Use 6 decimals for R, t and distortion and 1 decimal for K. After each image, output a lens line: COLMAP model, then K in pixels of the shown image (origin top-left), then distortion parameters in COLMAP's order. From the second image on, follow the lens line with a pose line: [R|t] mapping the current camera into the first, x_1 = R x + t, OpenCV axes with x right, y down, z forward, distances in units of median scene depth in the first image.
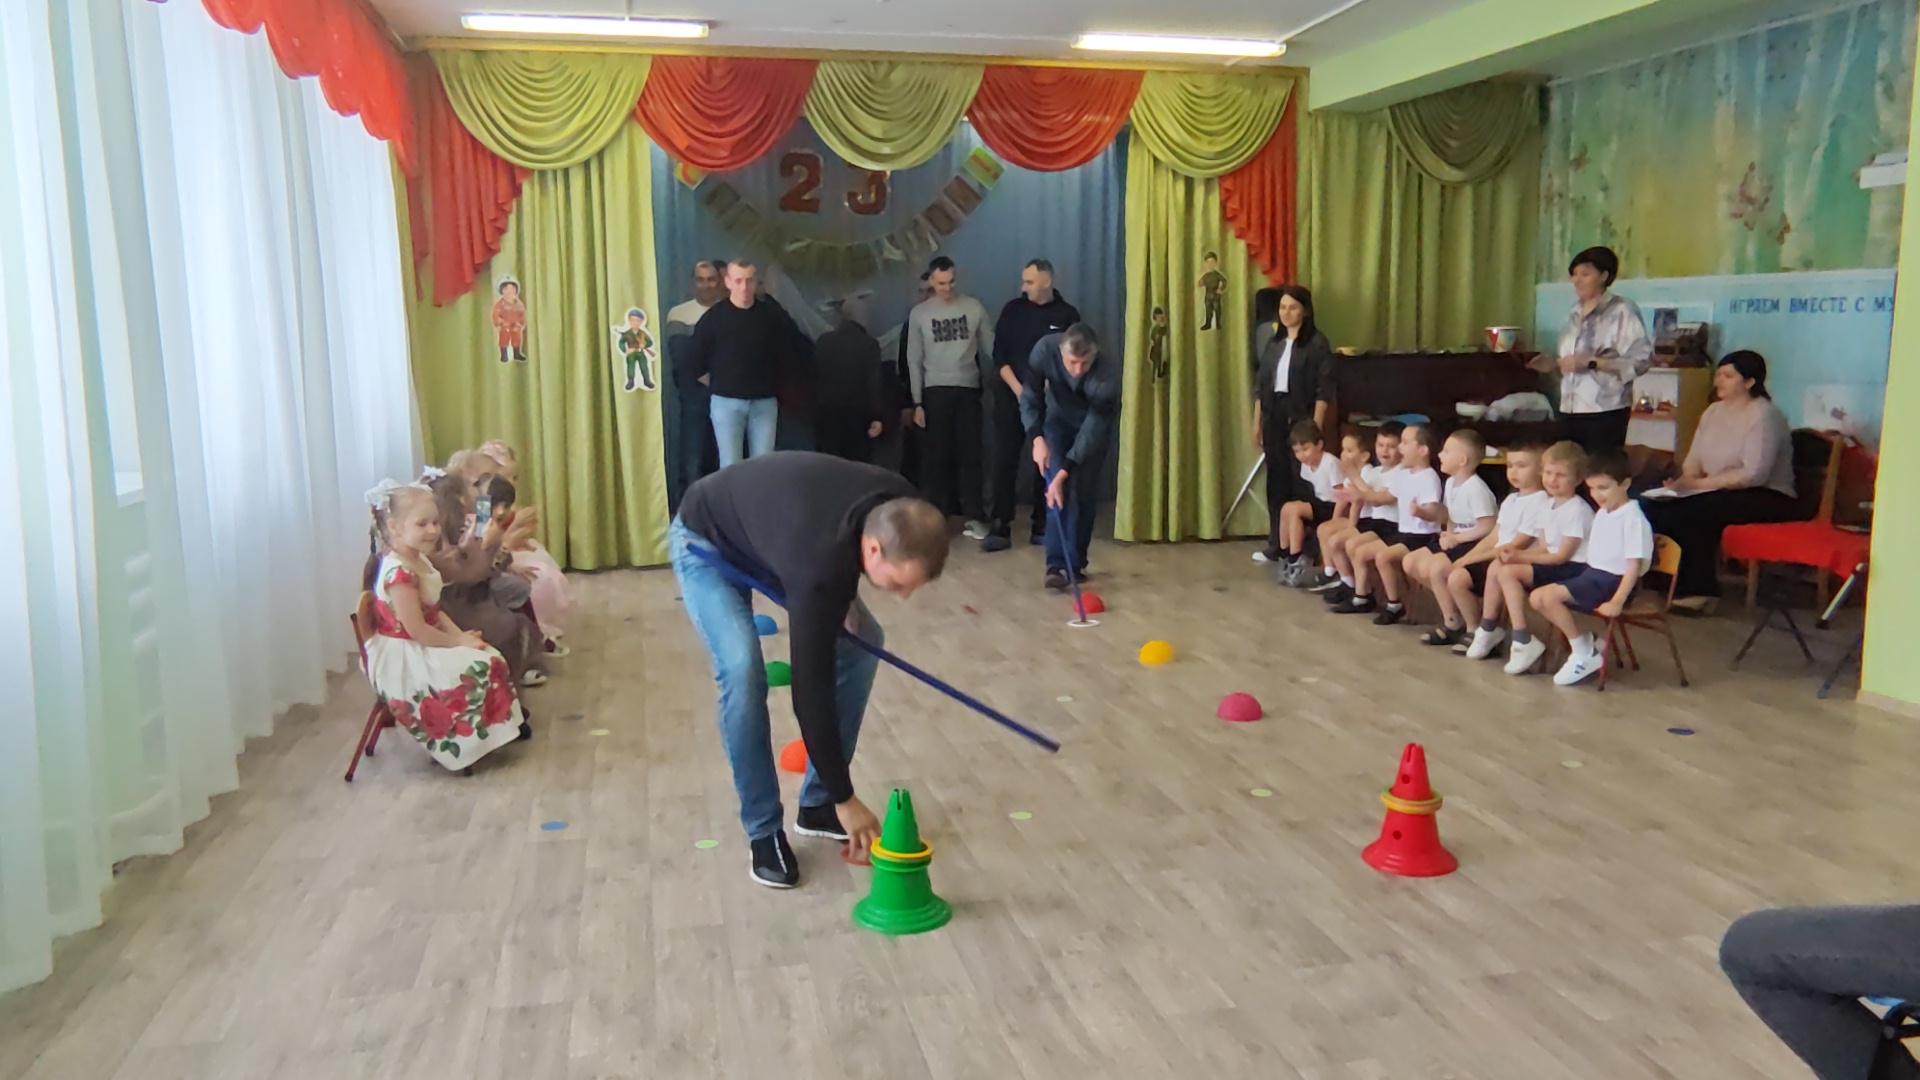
lens RADIAL K [[1443.5, 0, 961.4], [0, 1443.5, 534.6], [0, 0, 1]] dist [-0.022078, 0.030781]
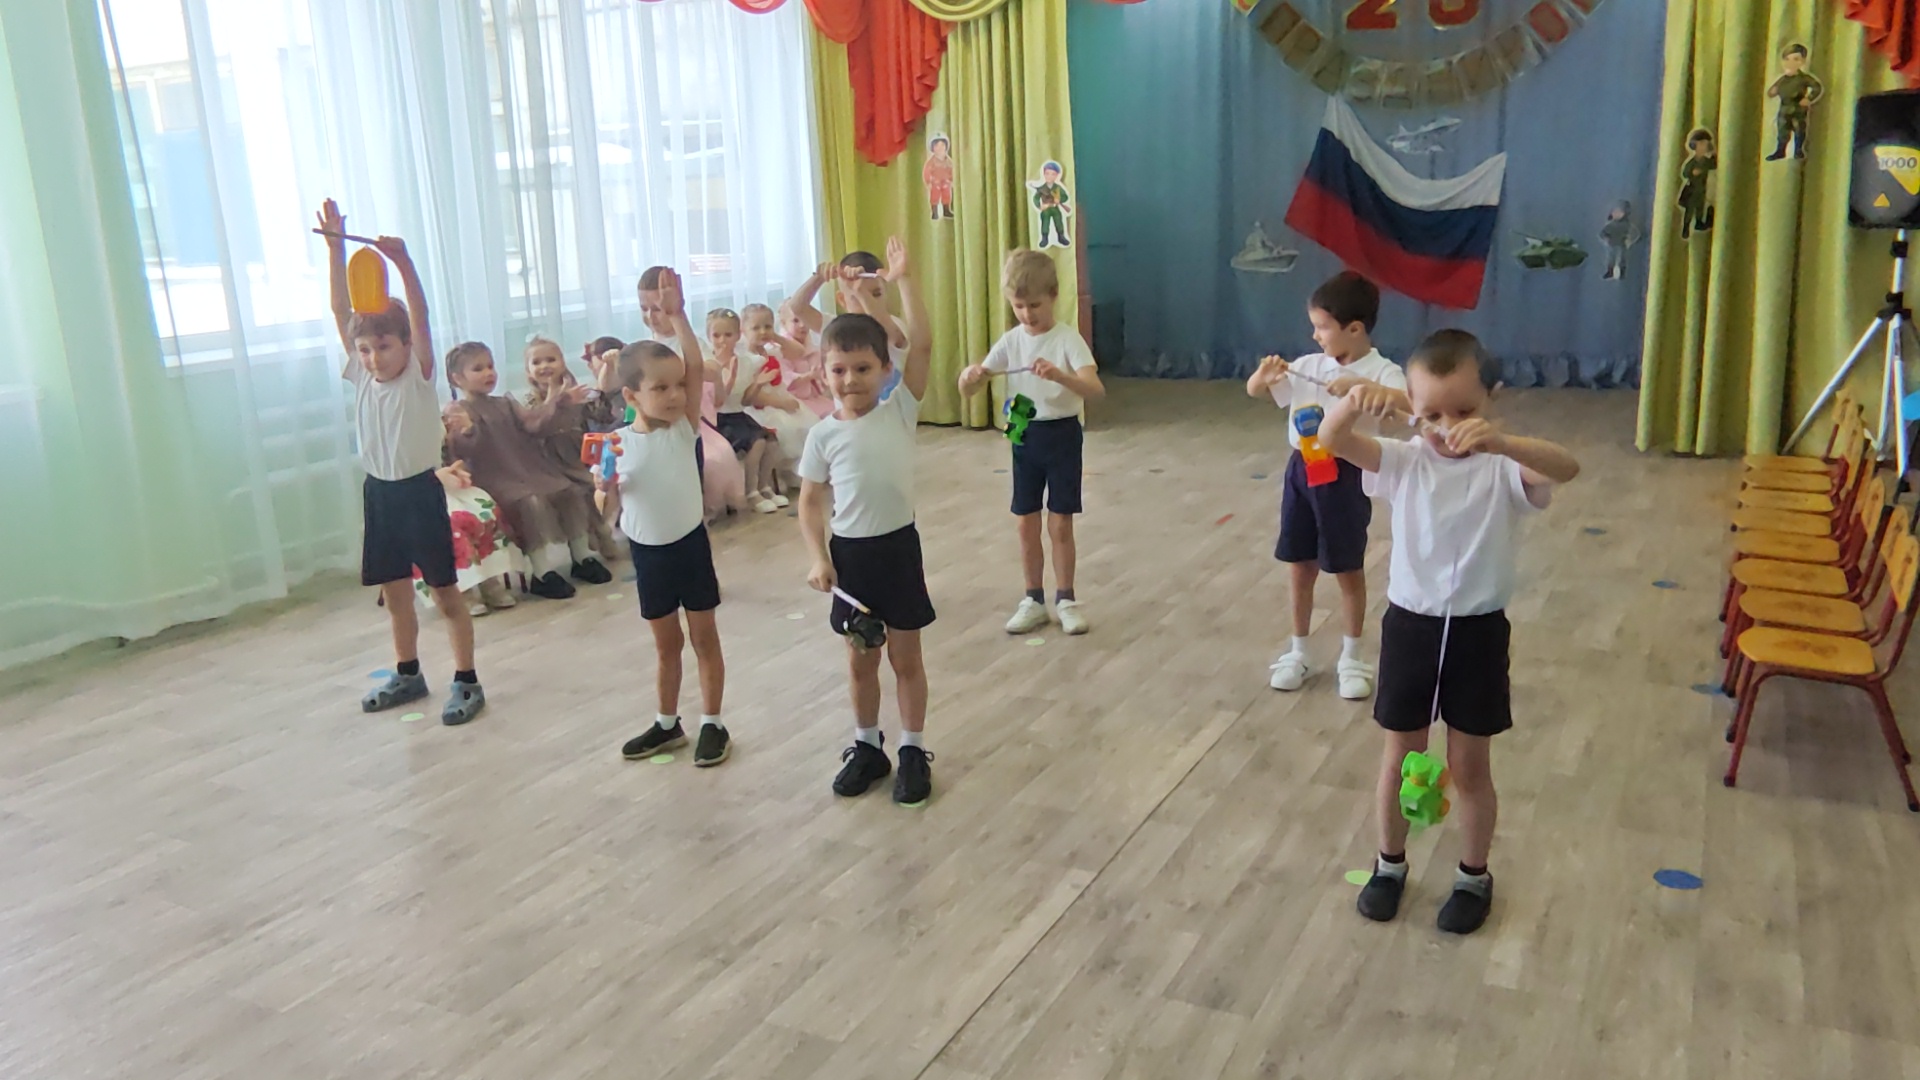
lens RADIAL K [[1457.0, 0, 958.7], [0, 1457.0, 539.5], [0, 0, 1]] dist [-0.023699, 0.030288]
pose [[0.762203, 0.129531, -0.634246, 0.384462], [-0.054242, 0.989110, 0.136819, -0.039788], [0.645061, -0.069881, 0.760929, 0.223976]]
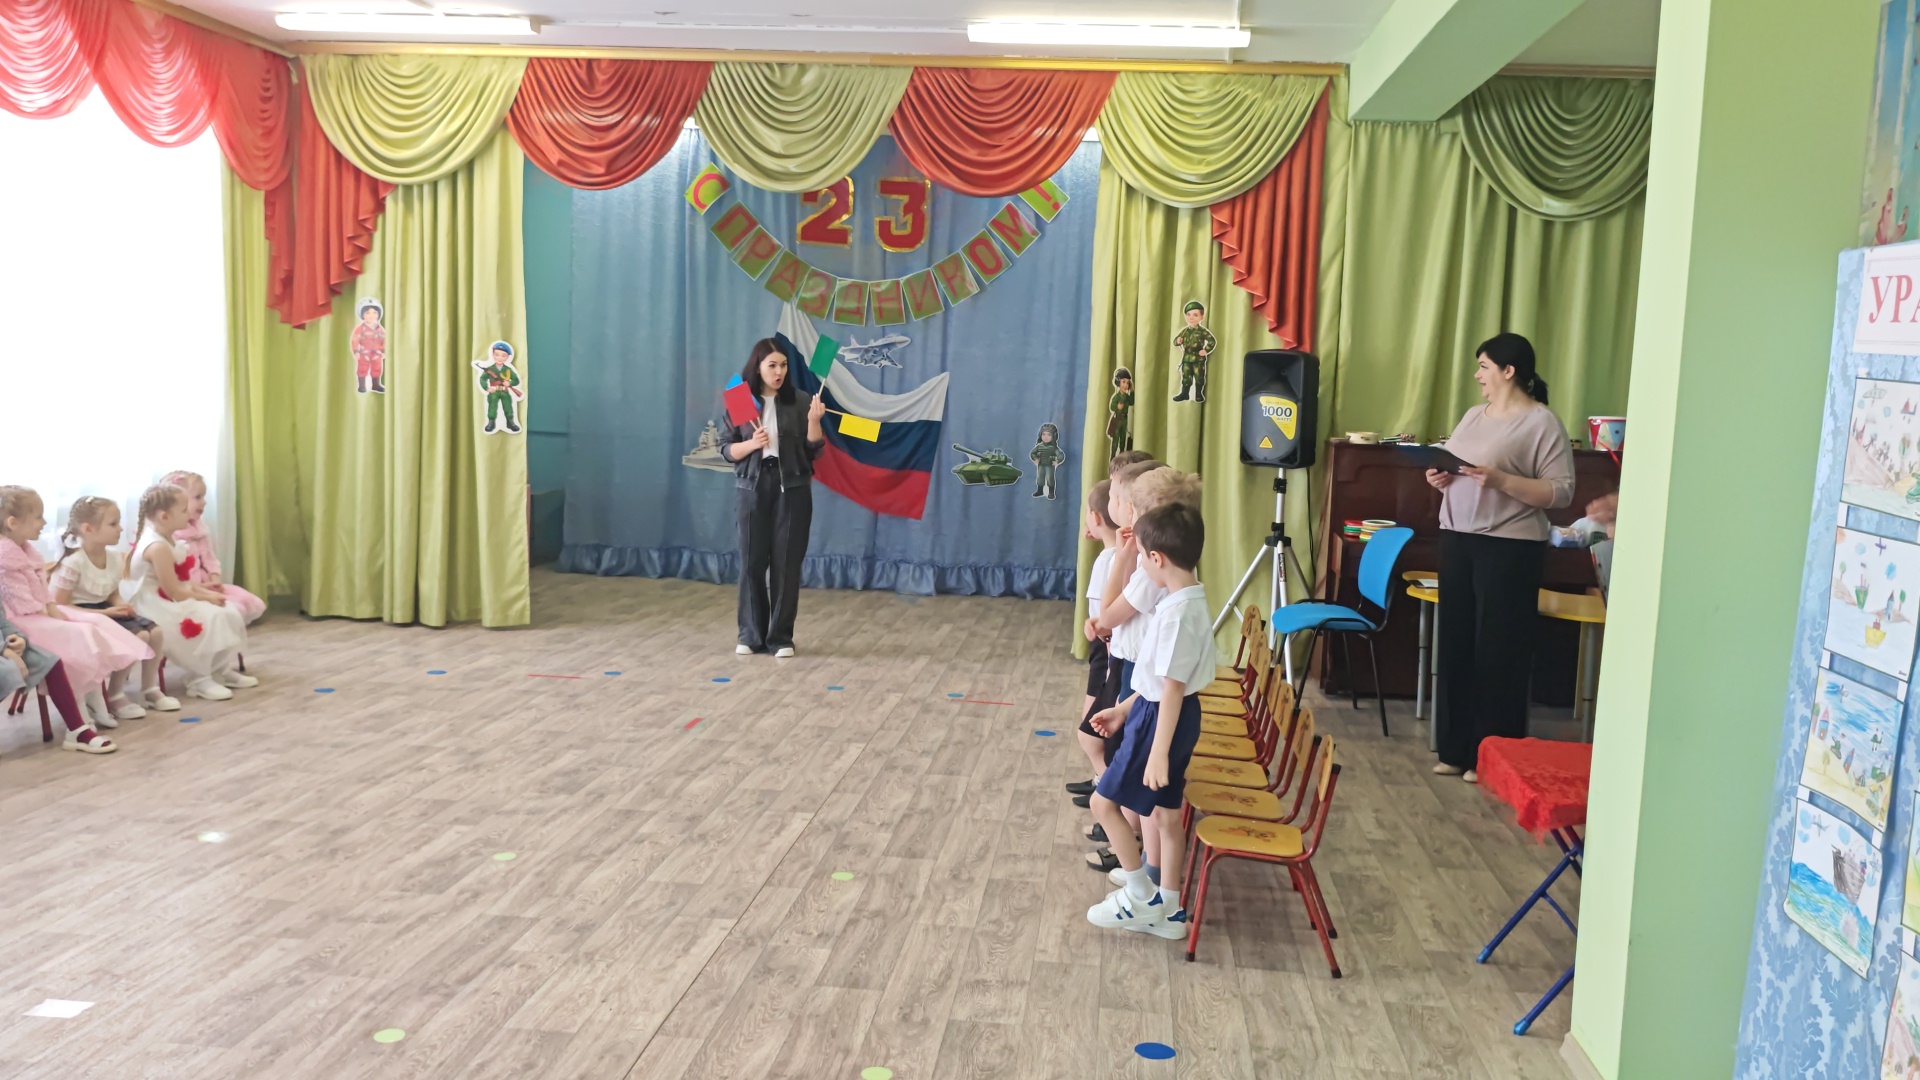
lens RADIAL K [[1557.6, 0, 961.7], [0, 1557.6, 548.3], [0, 0, 1]] dist [0.114807, -0.275724]
pose [[0.945643, 0.082870, -0.314472, 0.376100], [-0.093937, 0.995374, -0.020173, -0.038484], [0.311345, 0.048617, 0.949052, 0.181049]]
